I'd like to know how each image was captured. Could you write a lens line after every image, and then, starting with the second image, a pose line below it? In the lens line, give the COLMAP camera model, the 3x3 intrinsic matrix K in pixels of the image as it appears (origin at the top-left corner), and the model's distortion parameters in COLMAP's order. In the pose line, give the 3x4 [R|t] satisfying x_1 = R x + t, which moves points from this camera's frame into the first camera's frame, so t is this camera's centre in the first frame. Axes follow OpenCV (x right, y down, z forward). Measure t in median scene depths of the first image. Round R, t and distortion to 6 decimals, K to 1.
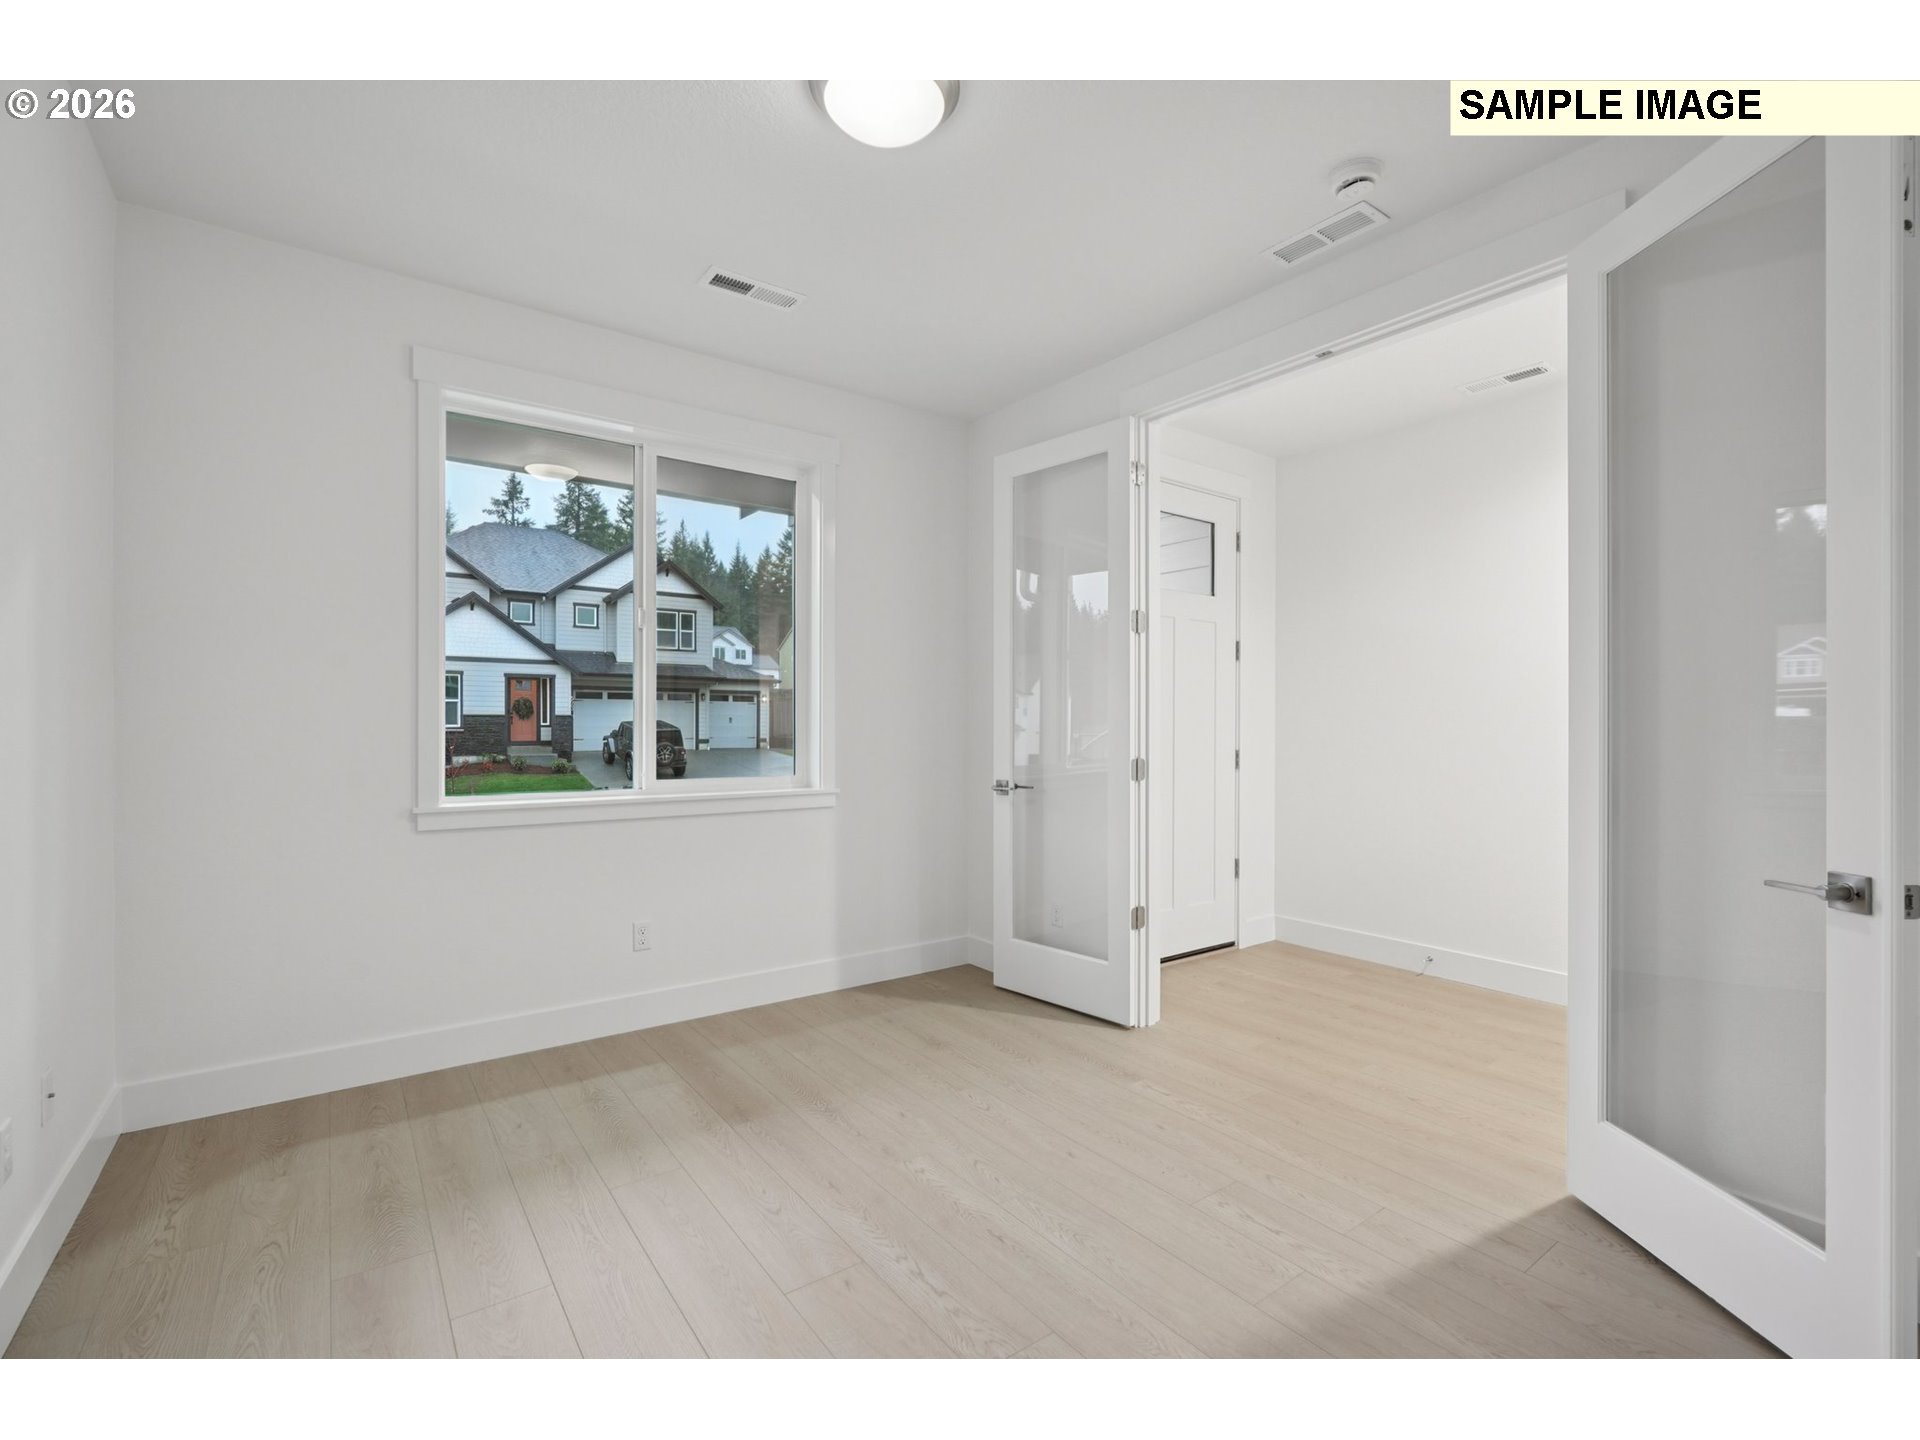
lens RADIAL K [[859.3, 0, 959.1], [0, 859.3, 724.2], [0, 0, 1]] dist [-0.003059, 0.000095]
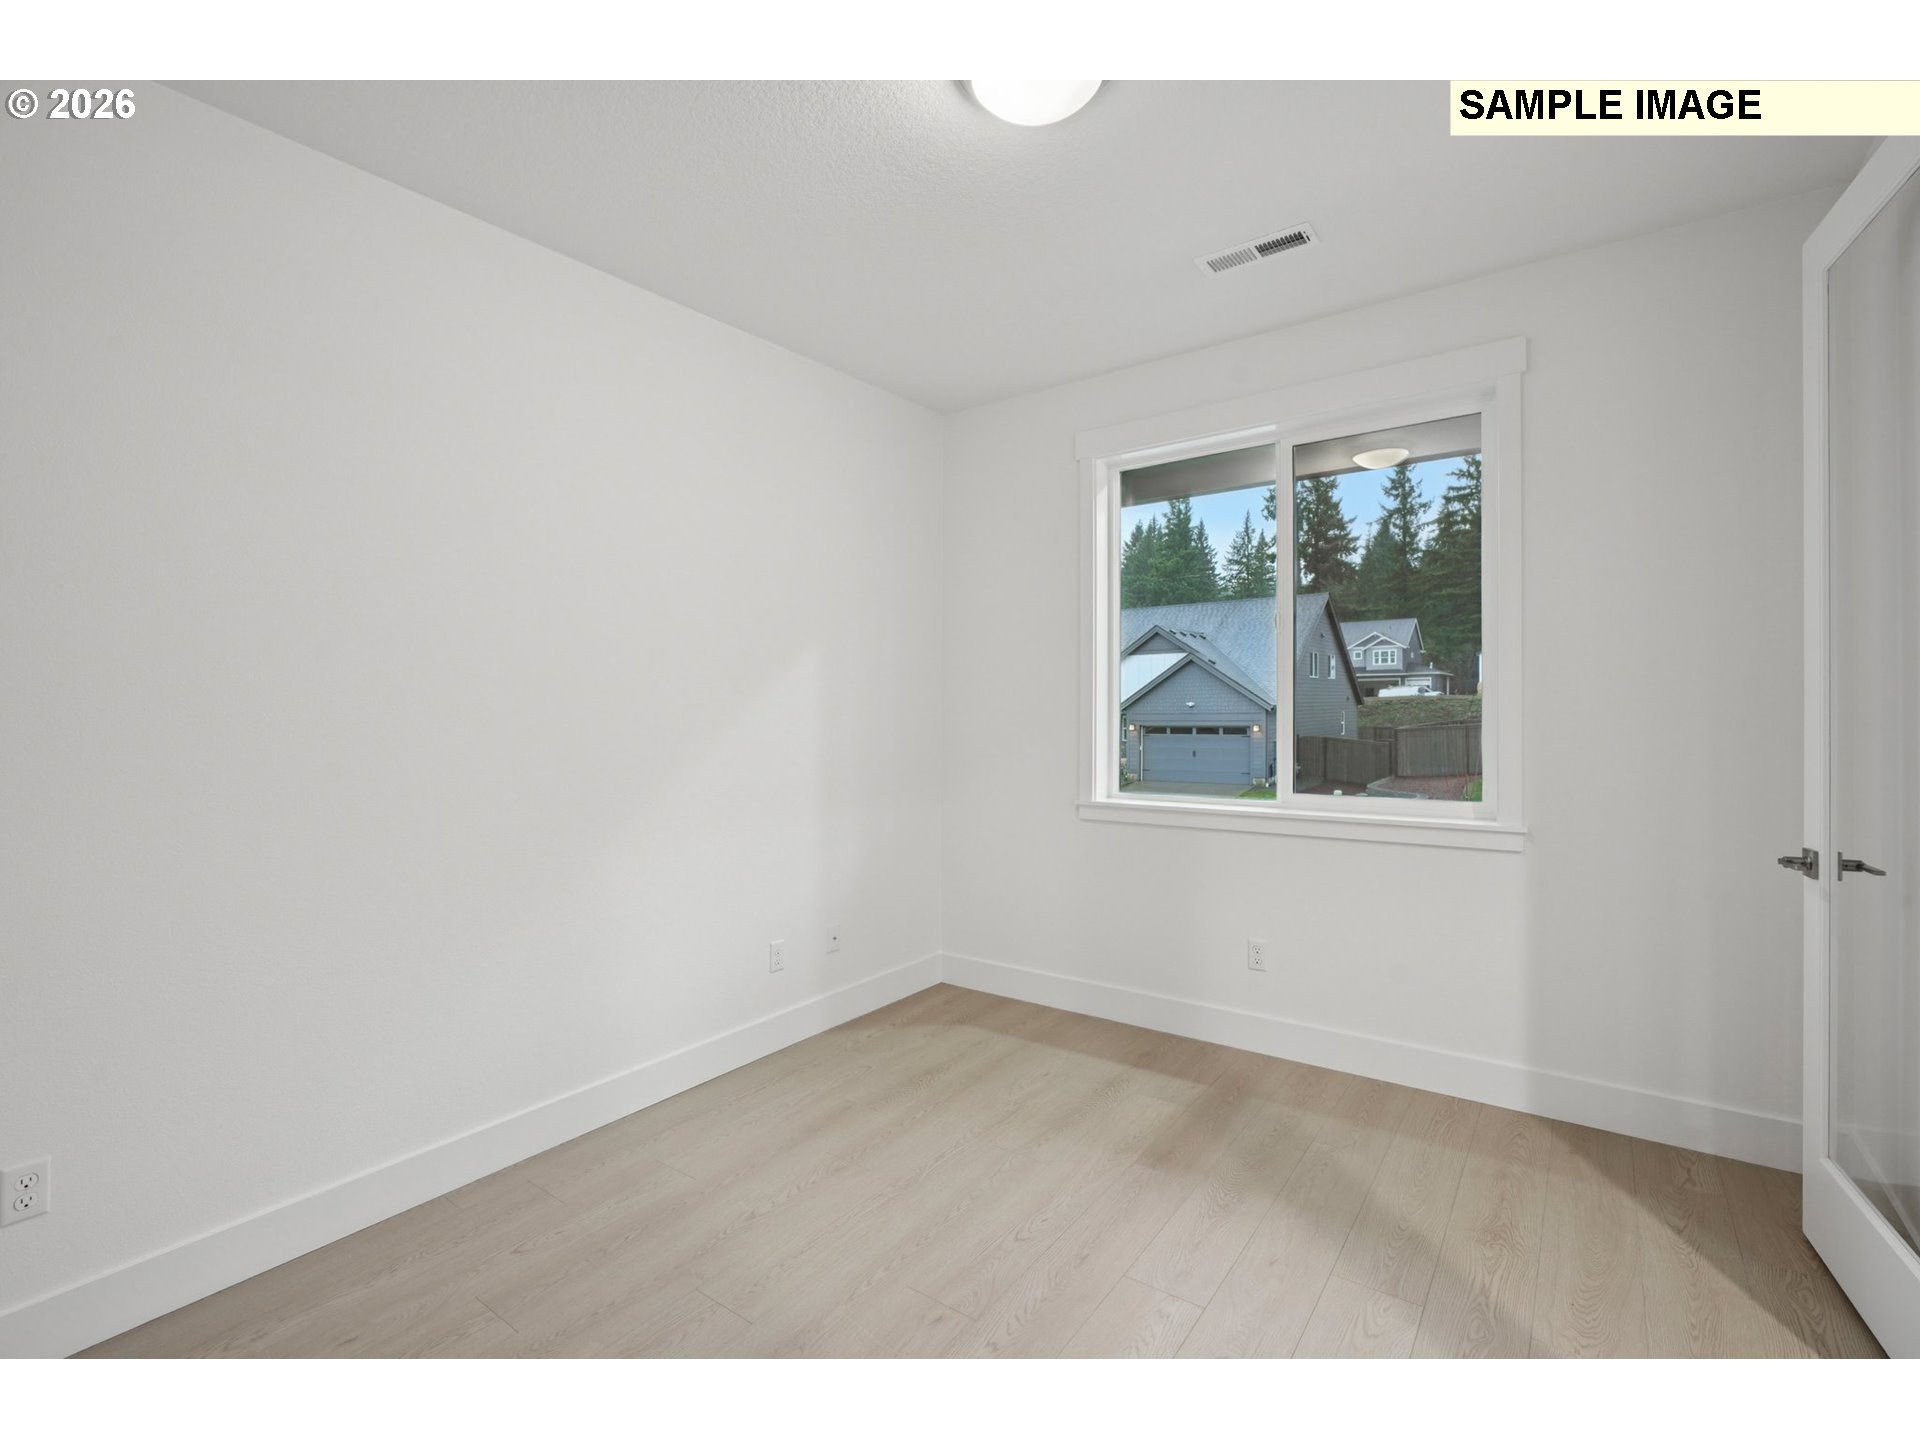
lens RADIAL K [[832.9, 0, 960.0], [0, 832.9, 720.0], [0, 0, 1]] dist [-0.004593, -0.000168]
pose [[0.320447, -0.002372, -0.947263, 0.407791], [0.006183, 0.999981, -0.000412, -0.018552], [0.947246, -0.005725, 0.320456, 0.388184]]
